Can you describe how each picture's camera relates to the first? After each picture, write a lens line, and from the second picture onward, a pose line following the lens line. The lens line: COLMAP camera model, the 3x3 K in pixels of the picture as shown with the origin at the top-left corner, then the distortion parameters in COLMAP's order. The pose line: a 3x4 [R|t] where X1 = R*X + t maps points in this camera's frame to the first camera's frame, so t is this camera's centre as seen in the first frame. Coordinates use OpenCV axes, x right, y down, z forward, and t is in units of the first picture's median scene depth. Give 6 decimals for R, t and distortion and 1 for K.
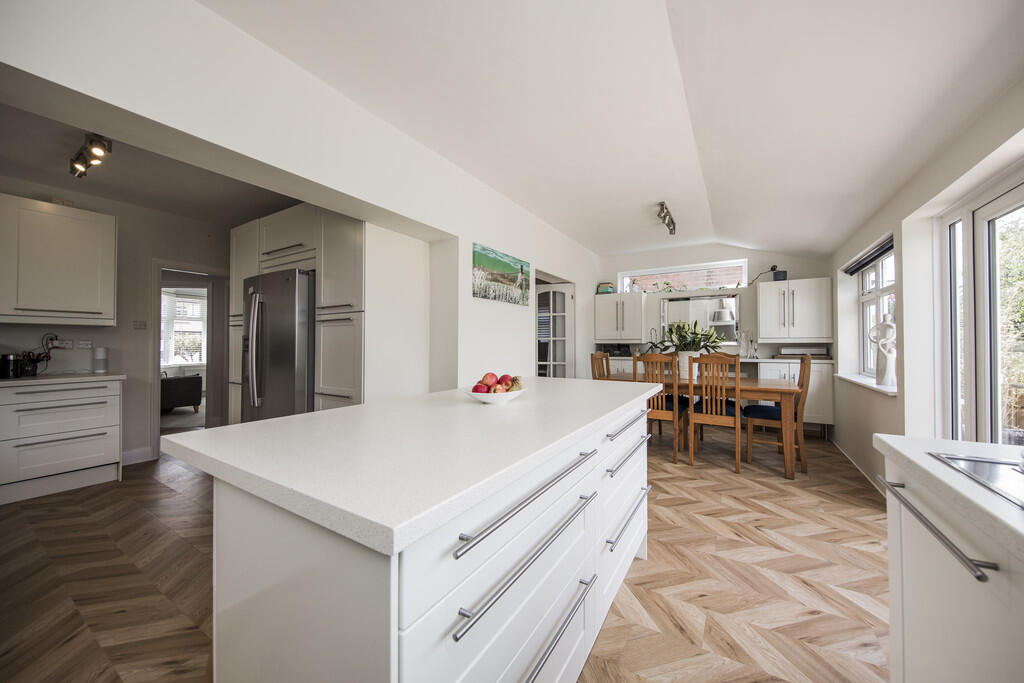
lens RADIAL K [[364.7, 0, 512.0], [0, 364.7, 341.5], [0, 0, 1]] dist [-0.000453, -0.000007]
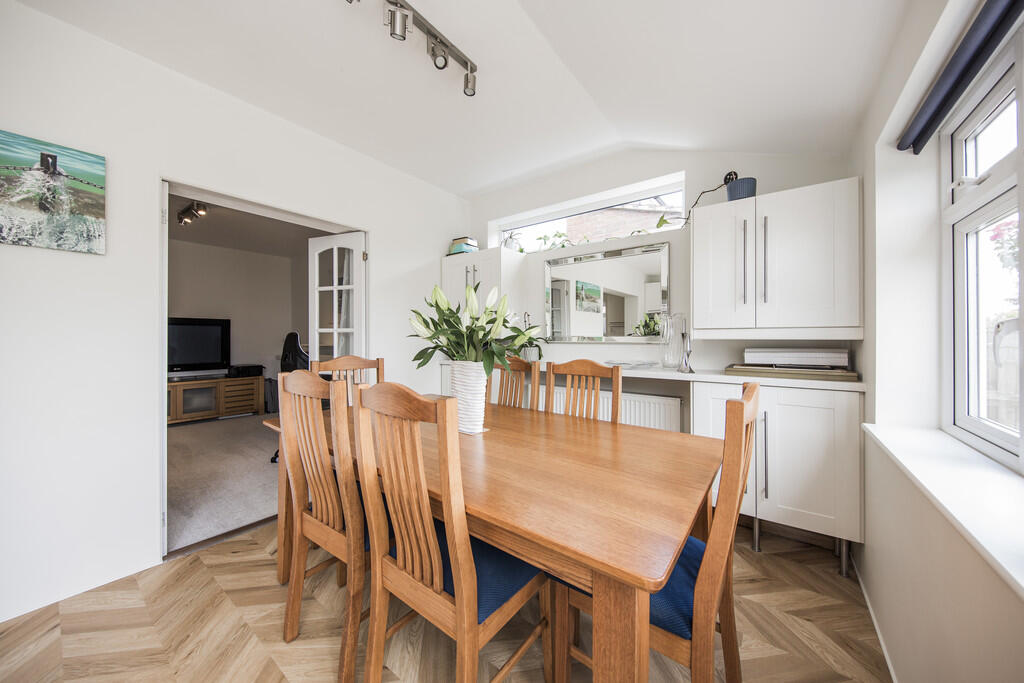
lens RADIAL K [[343.5, 0, 516.4], [0, 343.5, 337.3], [0, 0, 1]] dist [-0.010385, -0.000070]
pose [[0.995616, 0.001756, -0.093515, 0.524989], [-0.000944, 0.999961, 0.008727, -0.002126], [0.093526, -0.008600, 0.995580, 0.581558]]
